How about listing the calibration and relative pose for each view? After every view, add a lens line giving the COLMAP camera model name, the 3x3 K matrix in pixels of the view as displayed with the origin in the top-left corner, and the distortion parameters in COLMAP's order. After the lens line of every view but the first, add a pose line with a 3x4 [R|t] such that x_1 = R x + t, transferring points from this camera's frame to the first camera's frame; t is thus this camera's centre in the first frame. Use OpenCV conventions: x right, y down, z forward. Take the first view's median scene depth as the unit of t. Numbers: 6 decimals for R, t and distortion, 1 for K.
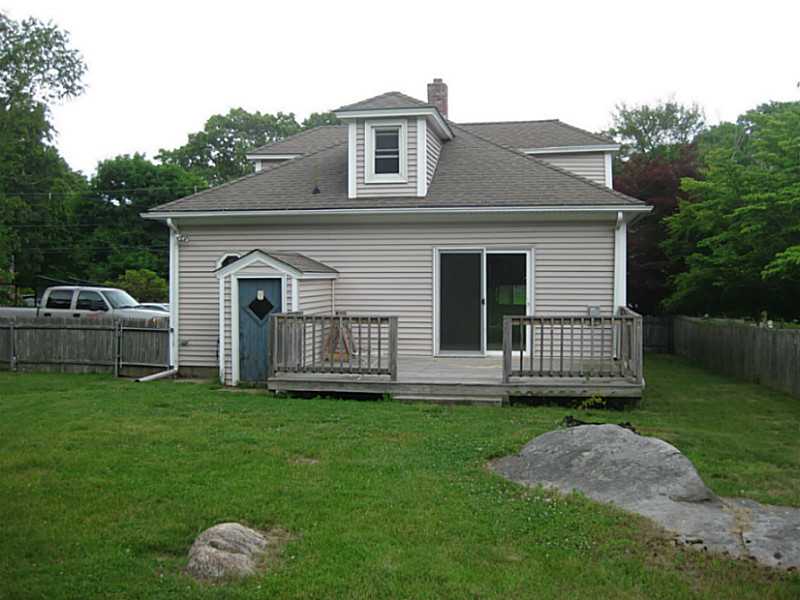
lens RADIAL K [[893.4, 0, 400.0], [0, 893.4, 300.0], [0, 0, 1]] dist [-0.092716, -0.007587]
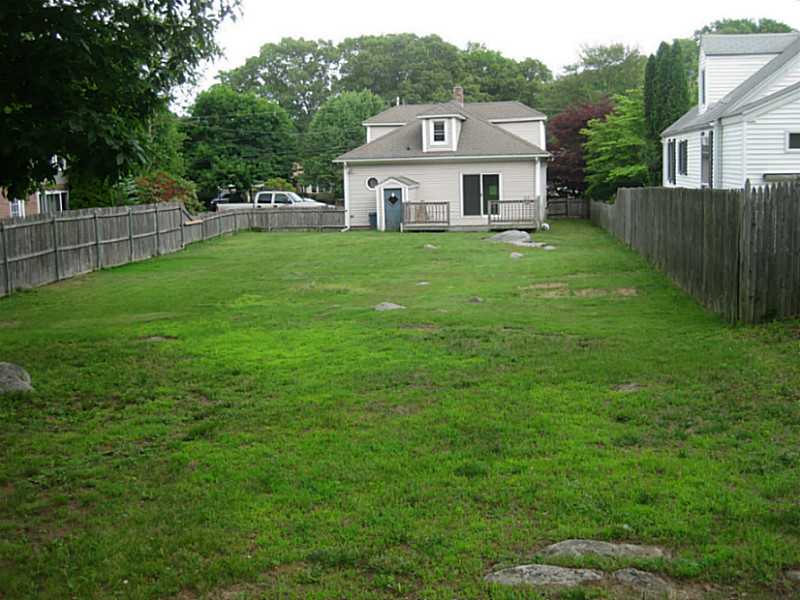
lens RADIAL K [[893.4, 0, 400.0], [0, 893.4, 300.0], [0, 0, 1]] dist [-0.092716, -0.007587]
pose [[0.999555, -0.026663, -0.013377, -0.096715], [0.028135, 0.991665, 0.125737, -0.024441], [0.009913, -0.126057, 0.991973, -1.364237]]
